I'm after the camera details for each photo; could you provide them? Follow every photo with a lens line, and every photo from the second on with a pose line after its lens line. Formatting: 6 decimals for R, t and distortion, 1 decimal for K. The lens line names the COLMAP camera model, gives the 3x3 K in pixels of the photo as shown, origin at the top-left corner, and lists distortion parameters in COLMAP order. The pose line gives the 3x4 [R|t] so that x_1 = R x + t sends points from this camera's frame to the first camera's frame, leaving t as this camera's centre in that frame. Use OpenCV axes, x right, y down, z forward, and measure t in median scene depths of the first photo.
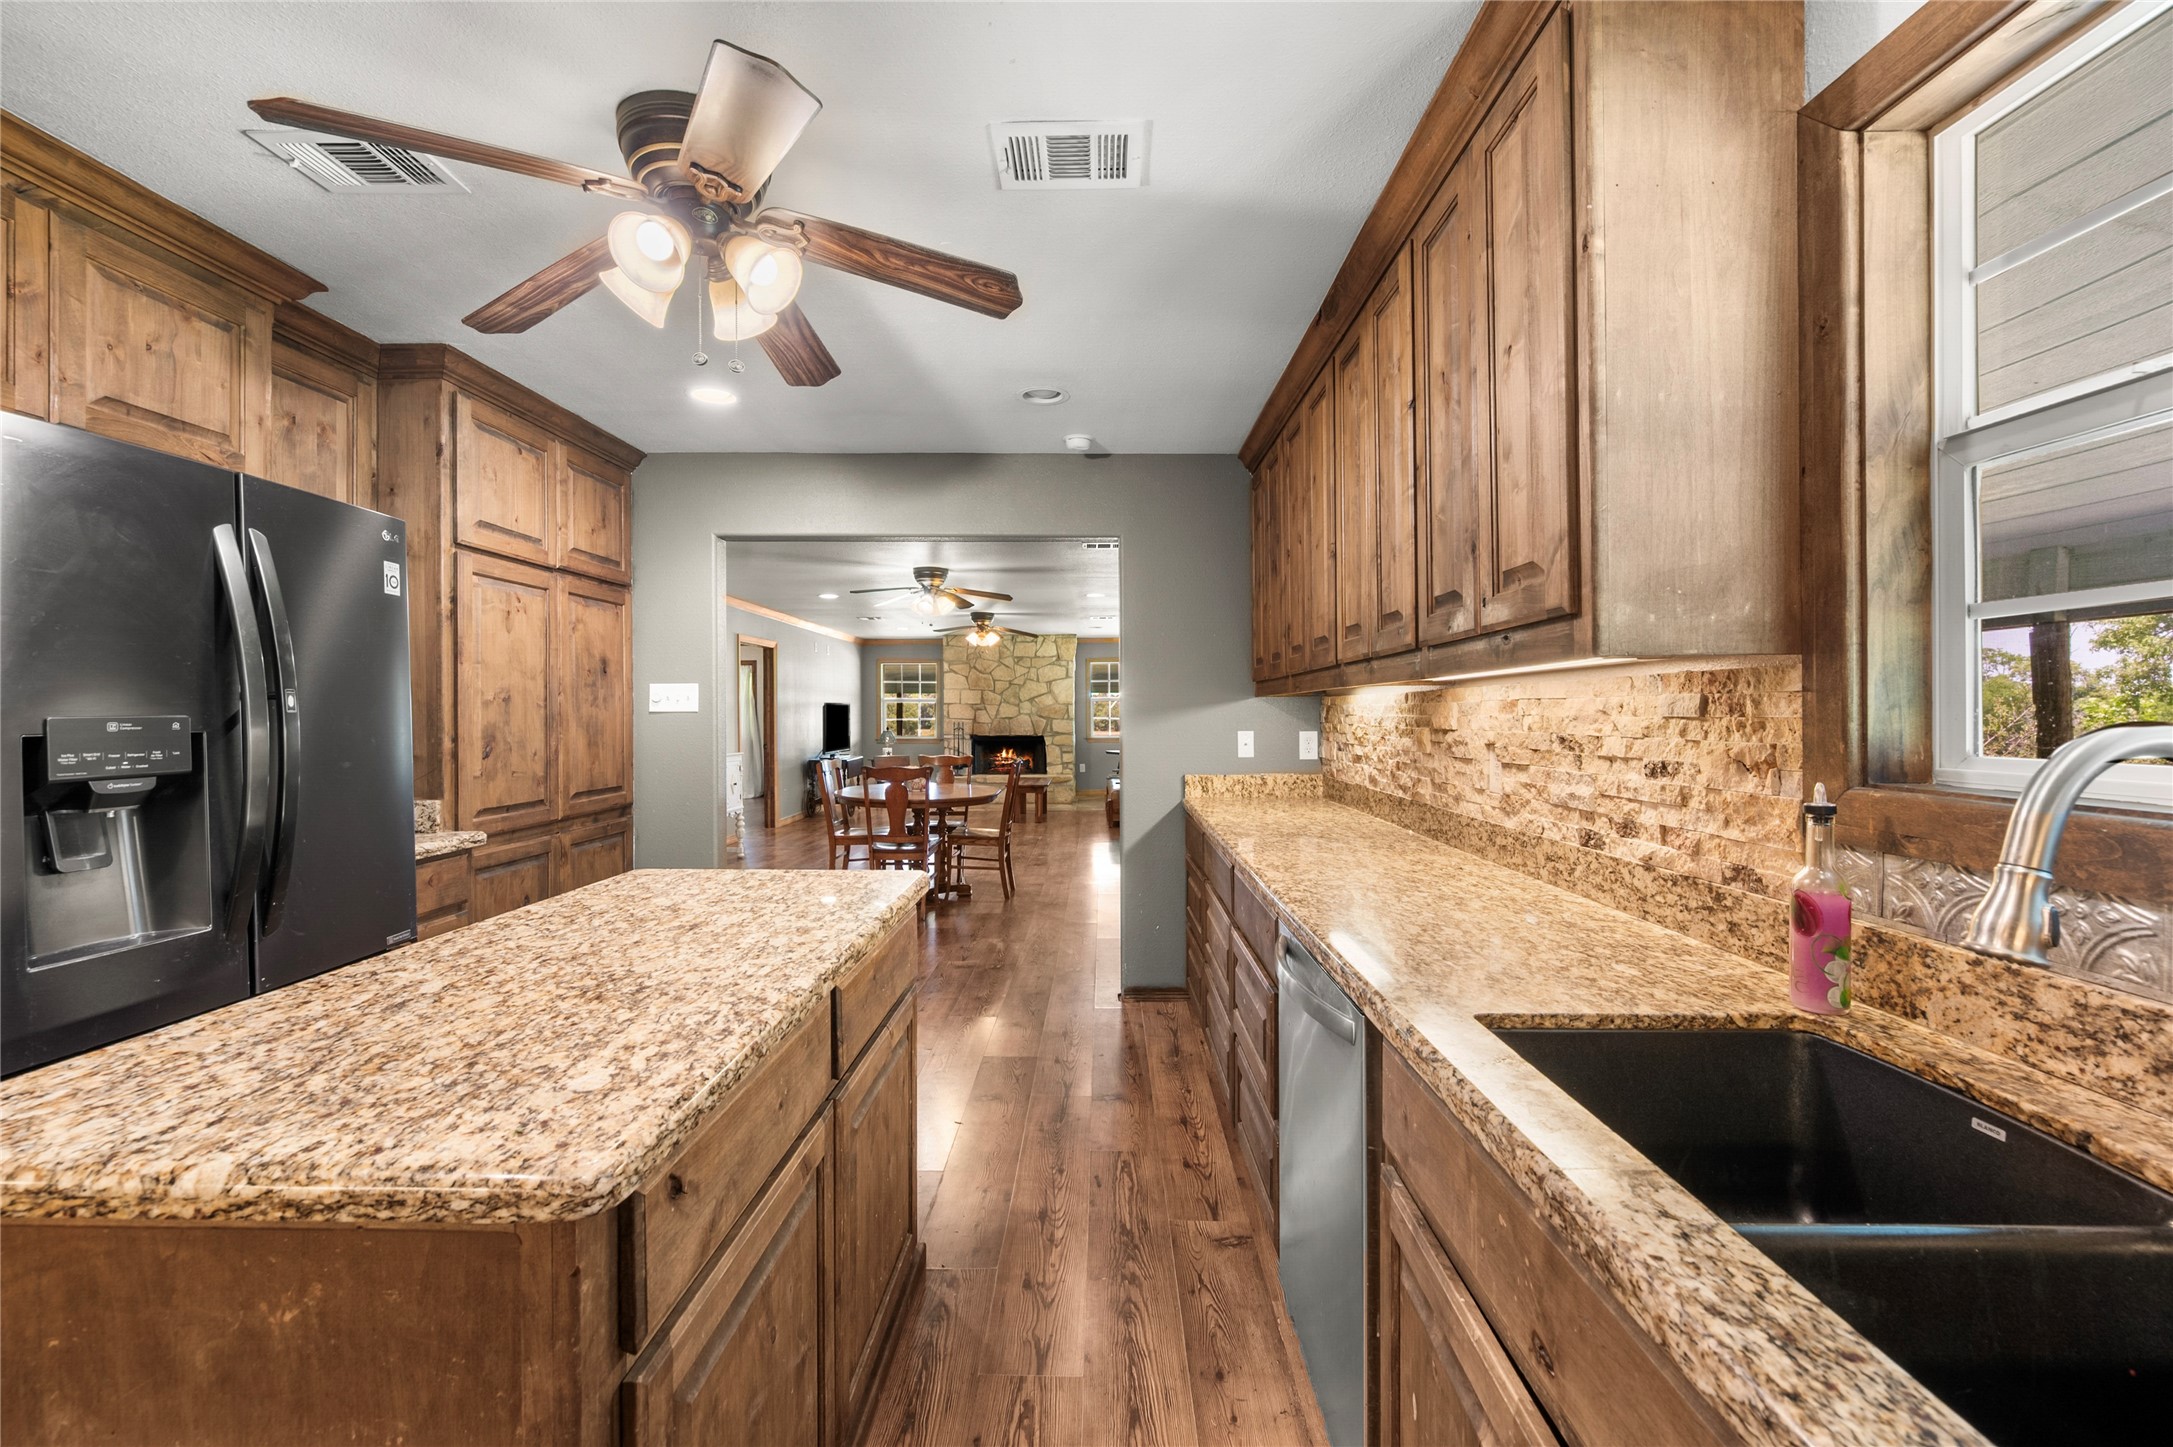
lens RADIAL K [[868.7, 0, 1085.6], [0, 868.7, 718.2], [0, 0, 1]] dist [-0.003648, 0.001549]
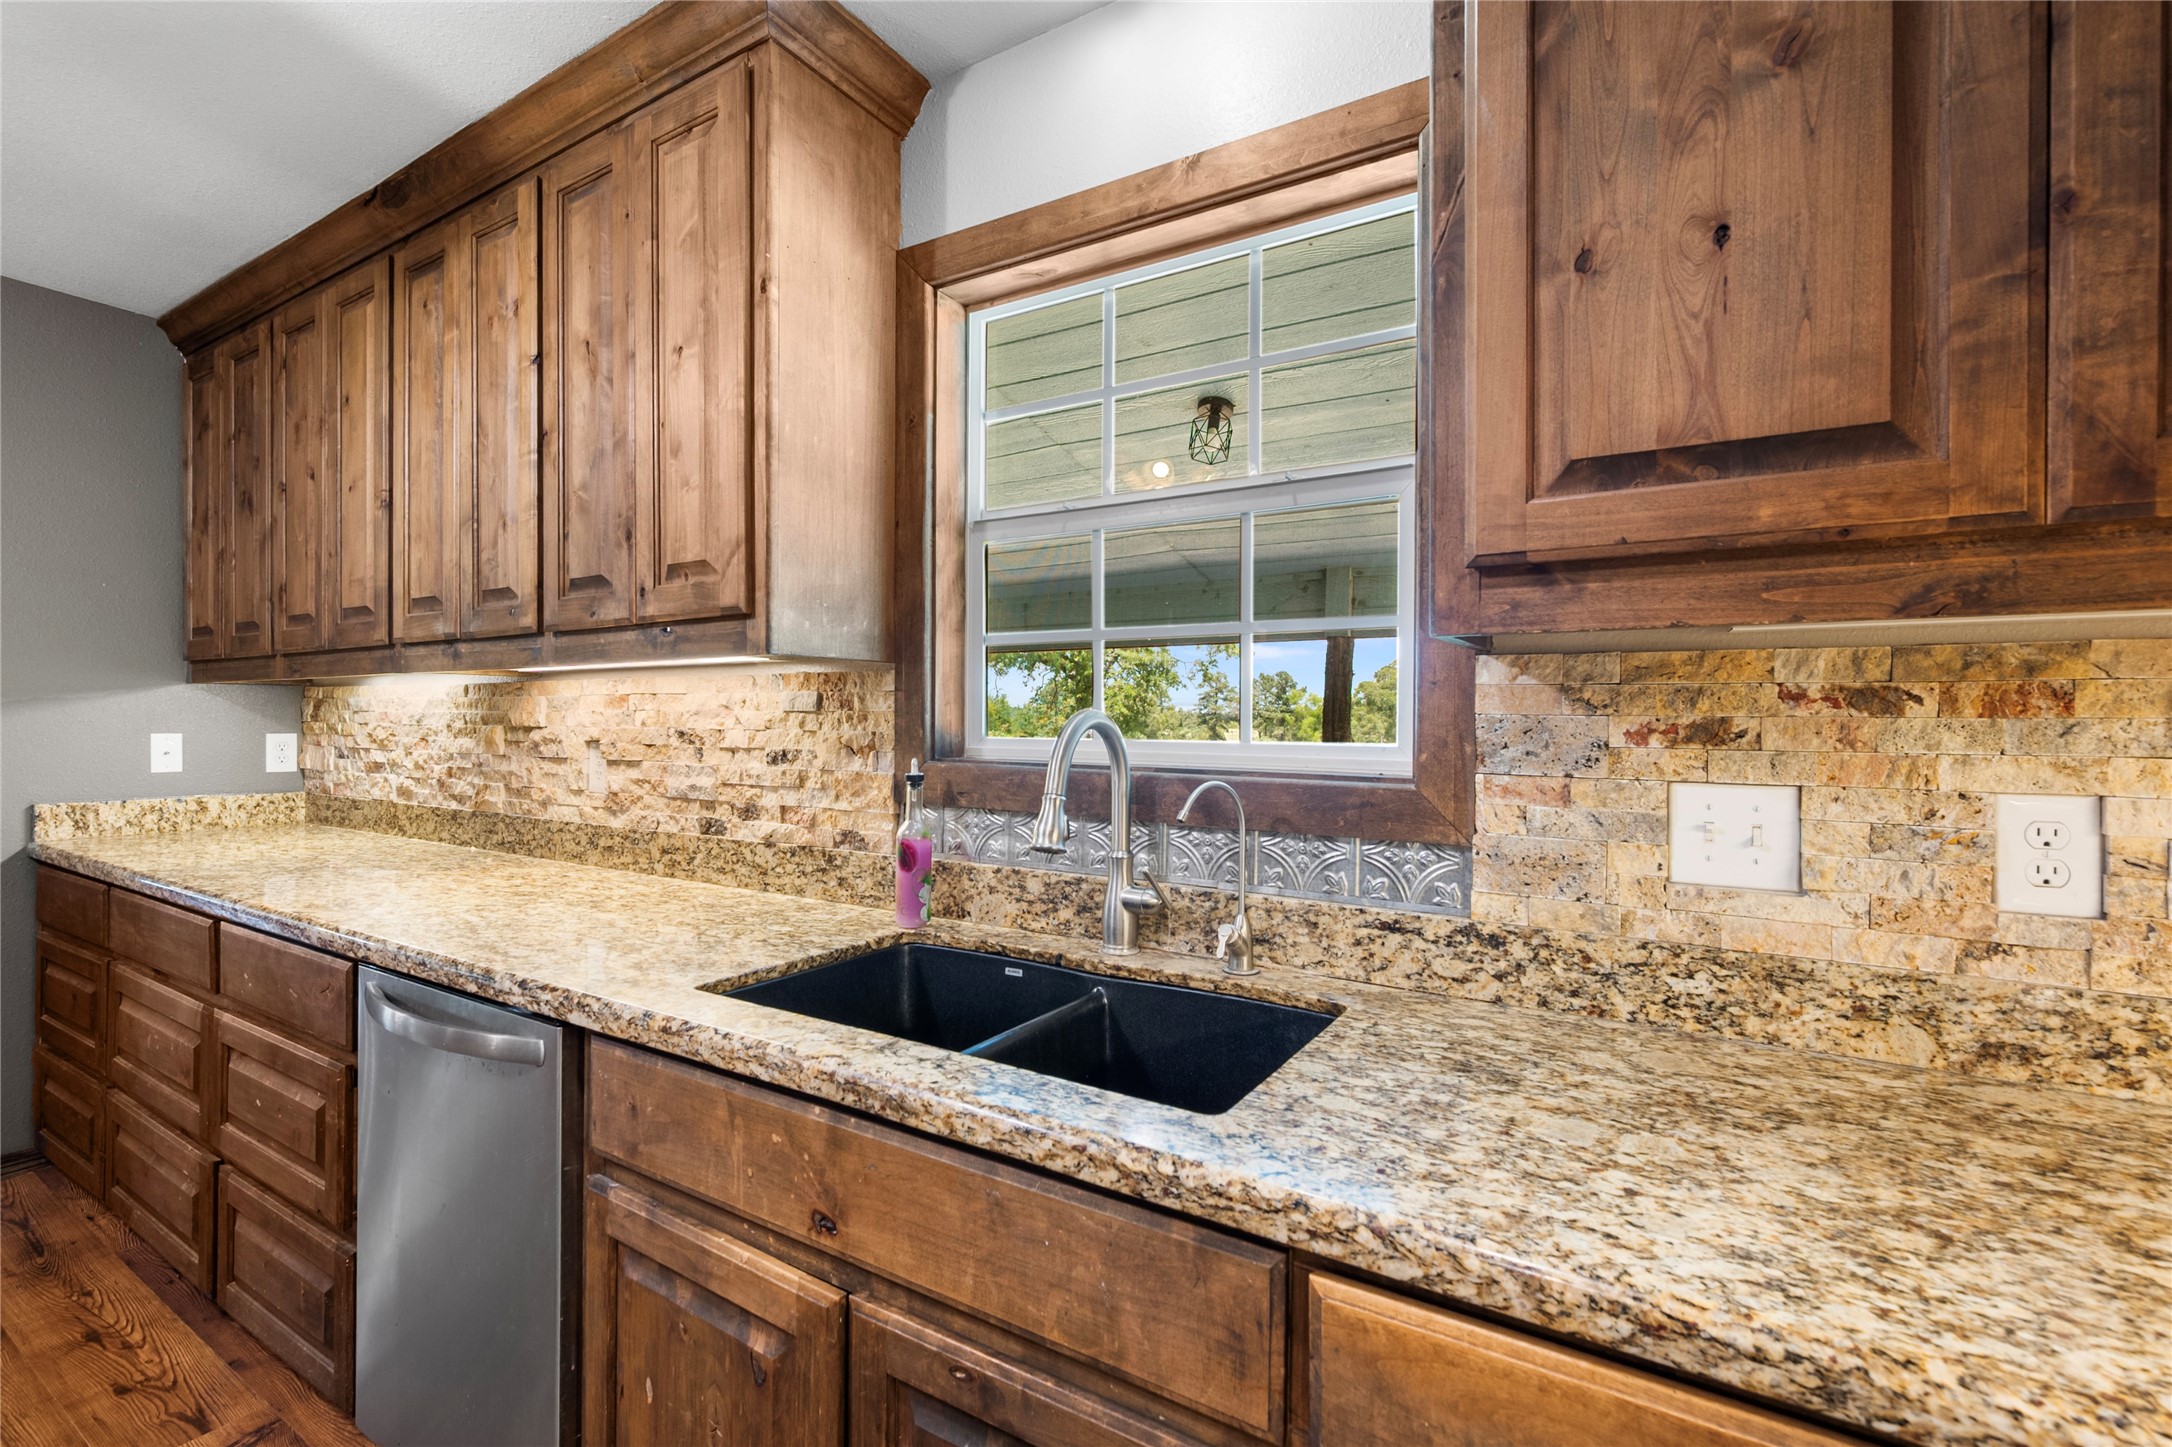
lens RADIAL K [[944.5, 0, 1109.7], [0, 944.5, 723.9], [0, 0, 1]] dist [0.002404, 0.001300]
pose [[0.504448, 0.004775, 0.863429, -0.204423], [-0.003536, 0.999988, -0.003464, 0.018941], [-0.863435, -0.001306, 0.504459, -0.005000]]
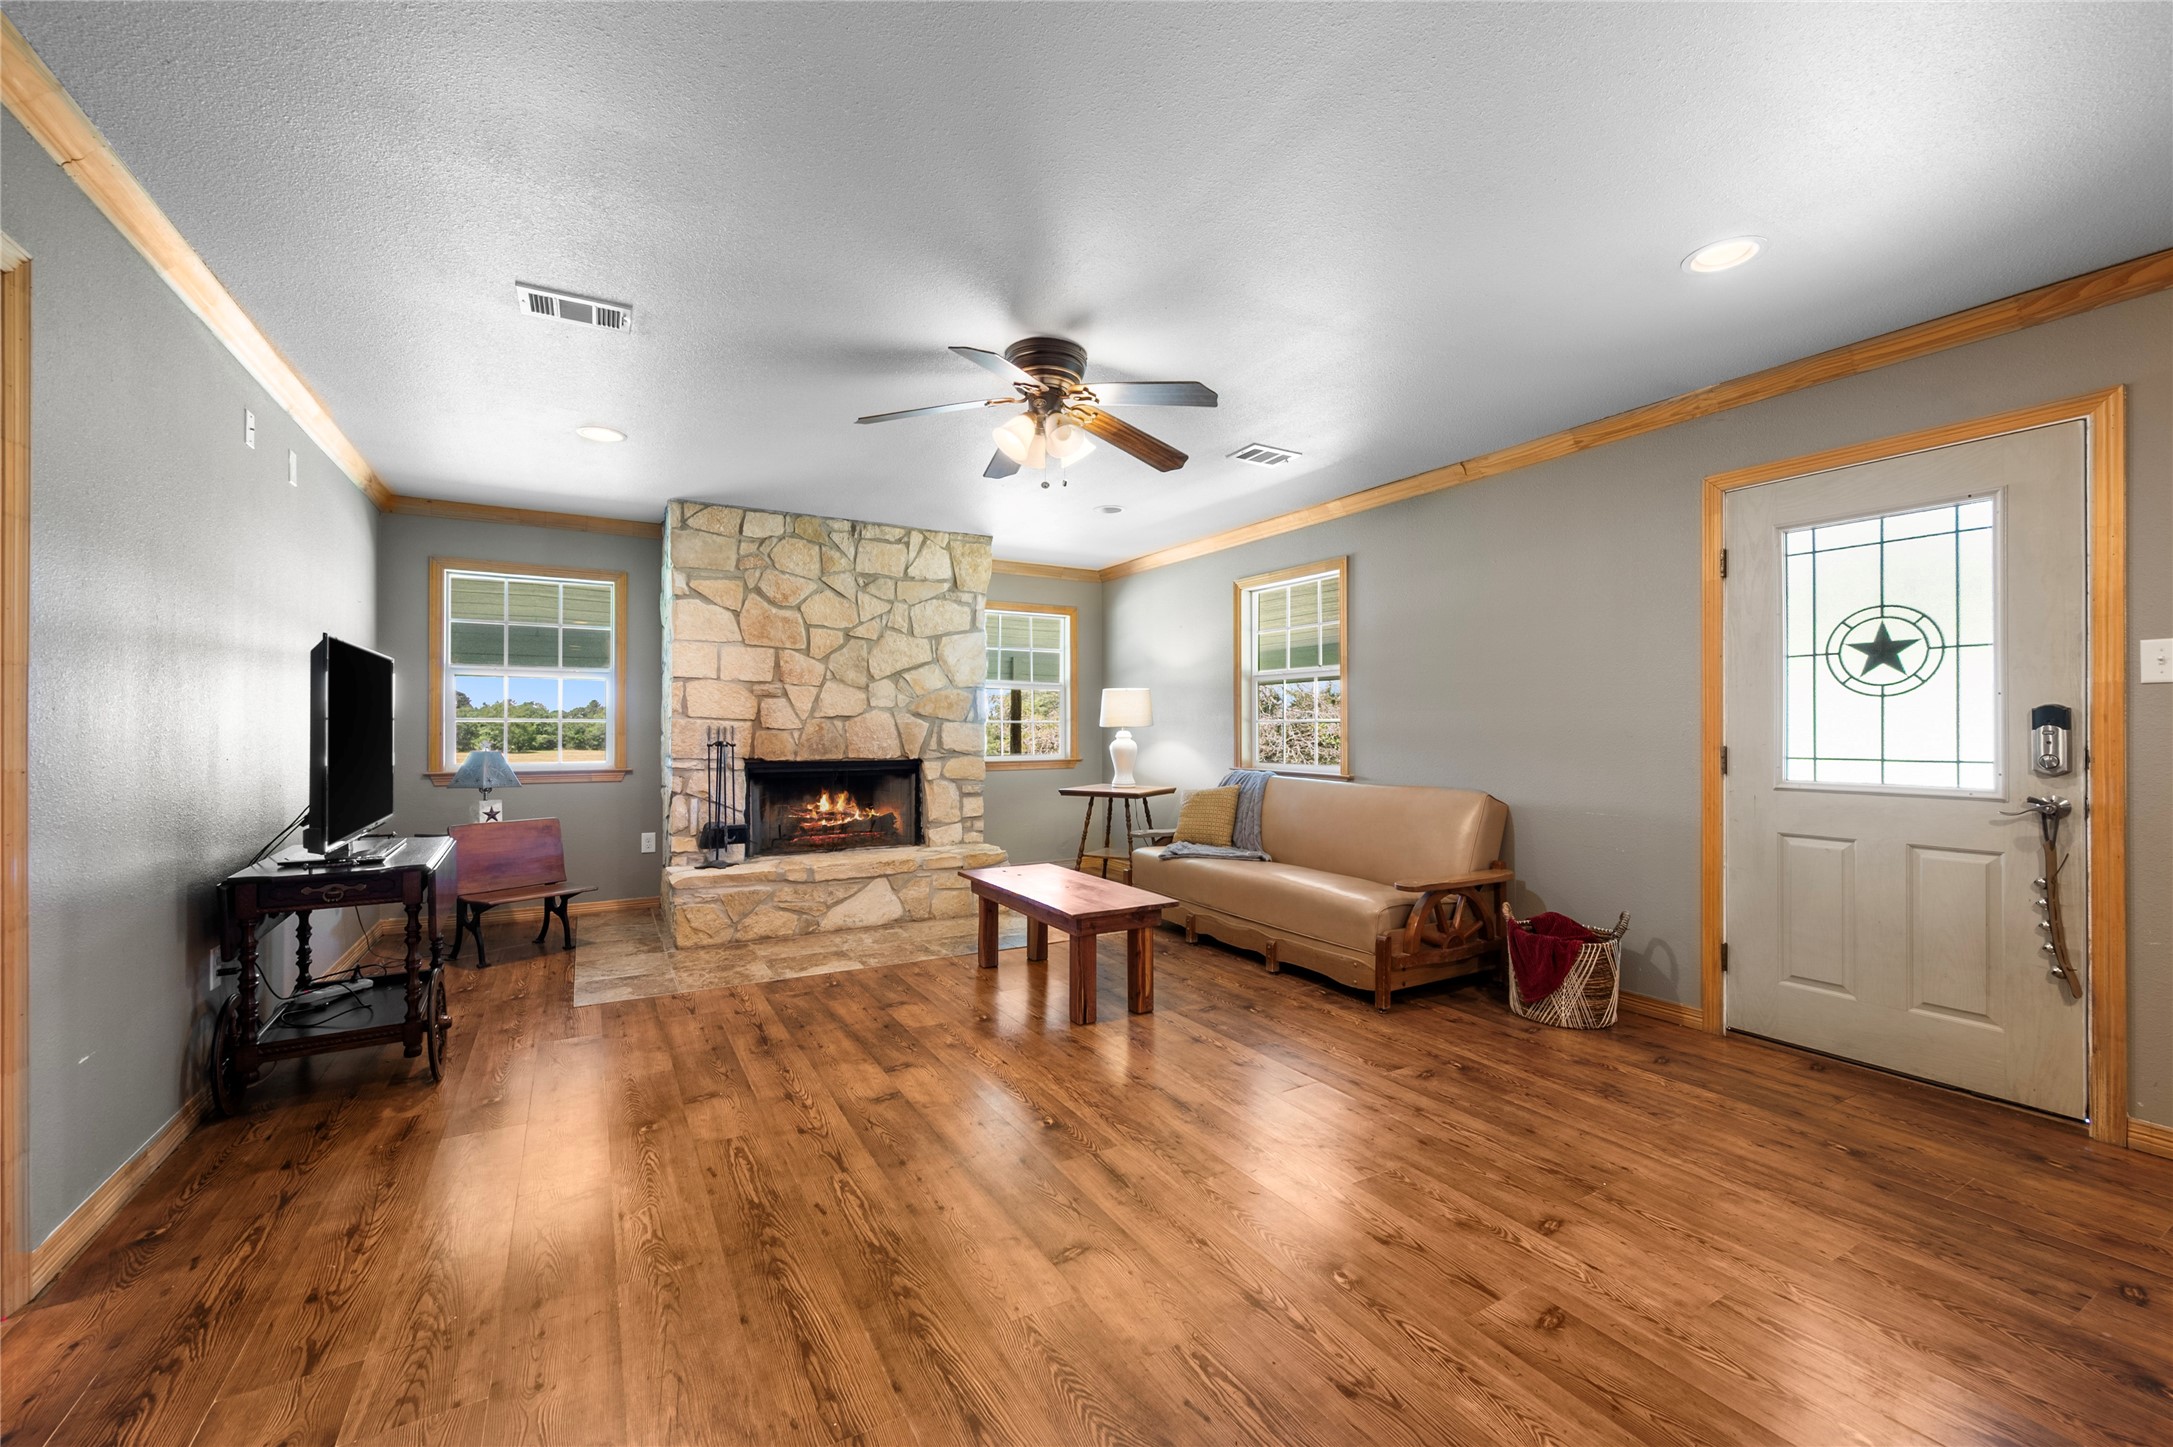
lens RADIAL K [[868.7, 0, 1092.5], [0, 868.7, 729.9], [0, 0, 1]] dist [-0.003648, 0.001549]
pose [[0.855622, 0.005481, 0.517573, -1.699884], [-0.002651, 0.999977, -0.006206, 0.066516], [-0.517595, 0.003938, 0.855617, 4.861441]]
